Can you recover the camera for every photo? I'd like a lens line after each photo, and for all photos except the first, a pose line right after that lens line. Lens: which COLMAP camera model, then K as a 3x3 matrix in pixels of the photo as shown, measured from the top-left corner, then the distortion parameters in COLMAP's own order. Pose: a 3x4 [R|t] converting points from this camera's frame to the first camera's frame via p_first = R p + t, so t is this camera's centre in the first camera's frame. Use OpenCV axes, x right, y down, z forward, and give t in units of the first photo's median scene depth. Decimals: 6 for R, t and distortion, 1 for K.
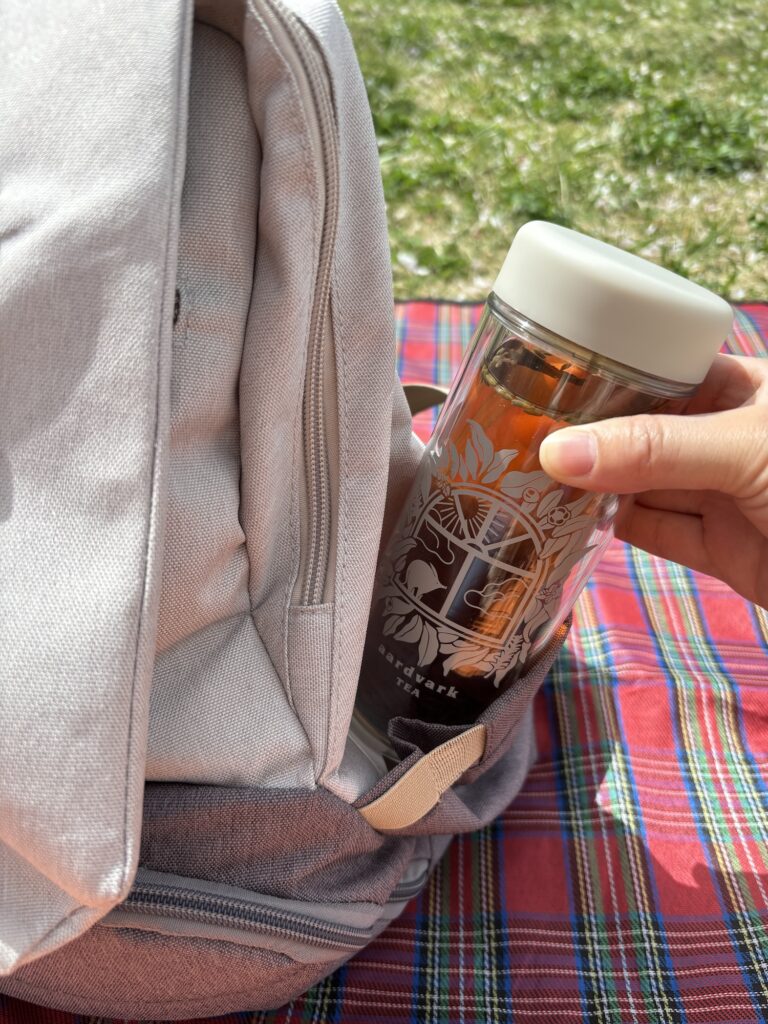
lens RADIAL K [[778.4, 0, 384.0], [0, 778.4, 512.0], [0, 0, 1]] dist [-0.000857, -0.001365]
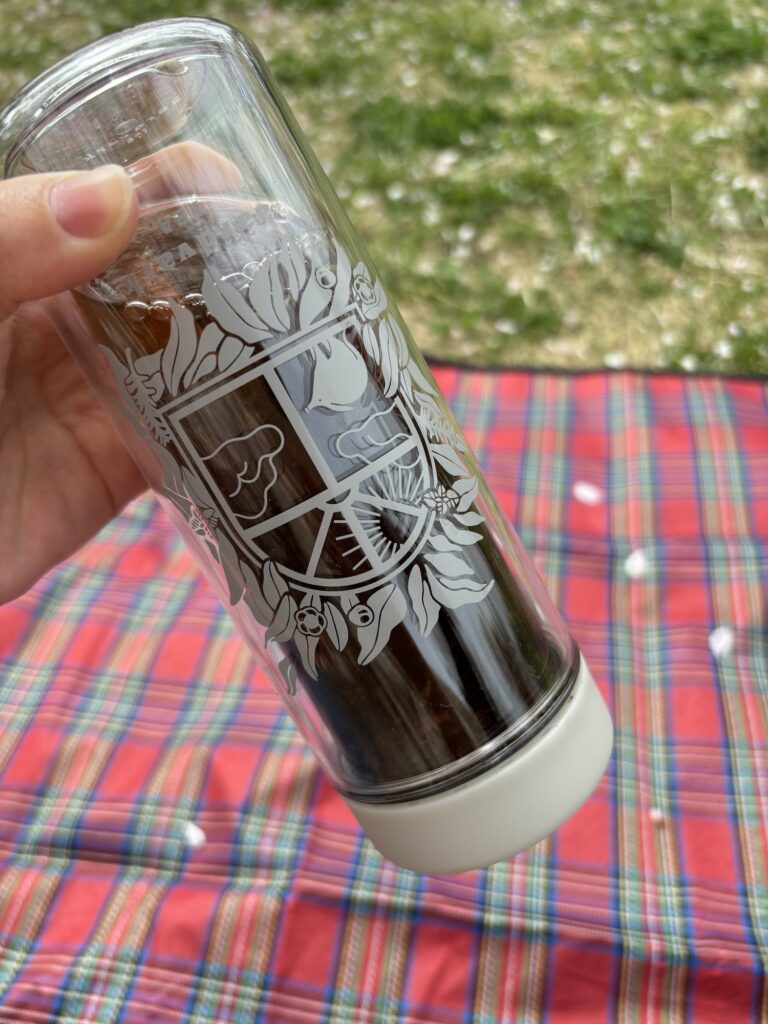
lens RADIAL K [[778.4, 0, 384.0], [0, 778.4, 512.0], [0, 0, 1]] dist [-0.000857, -0.001365]
pose [[-0.635254, 0.660106, 0.400890, -0.146162], [-0.758203, -0.434312, -0.486314, 0.308795], [-0.146907, -0.612889, 0.776393, 0.476000]]
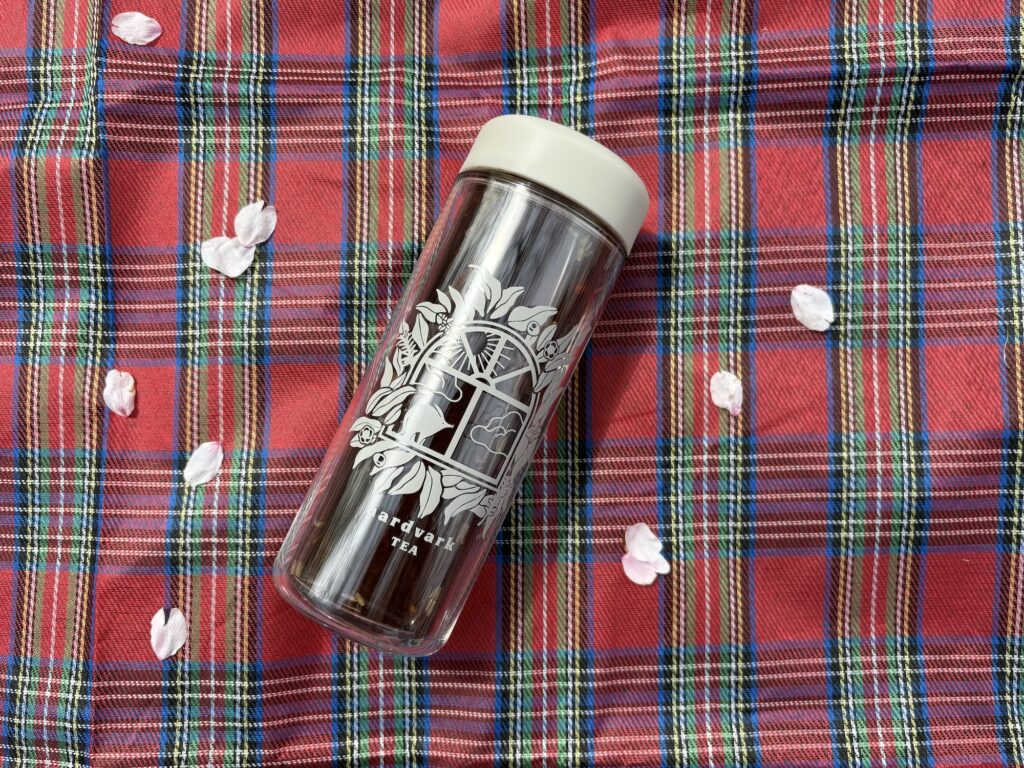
lens RADIAL K [[778.4, 0, 510.7], [0, 778.4, 404.2], [0, 0, 1]] dist [-0.000857, -0.001365]
pose [[0.797170, 0.032825, 0.602862, -0.478061], [0.129218, 0.966108, -0.223468, 0.307782], [-0.589766, 0.256043, 0.765910, 0.159469]]
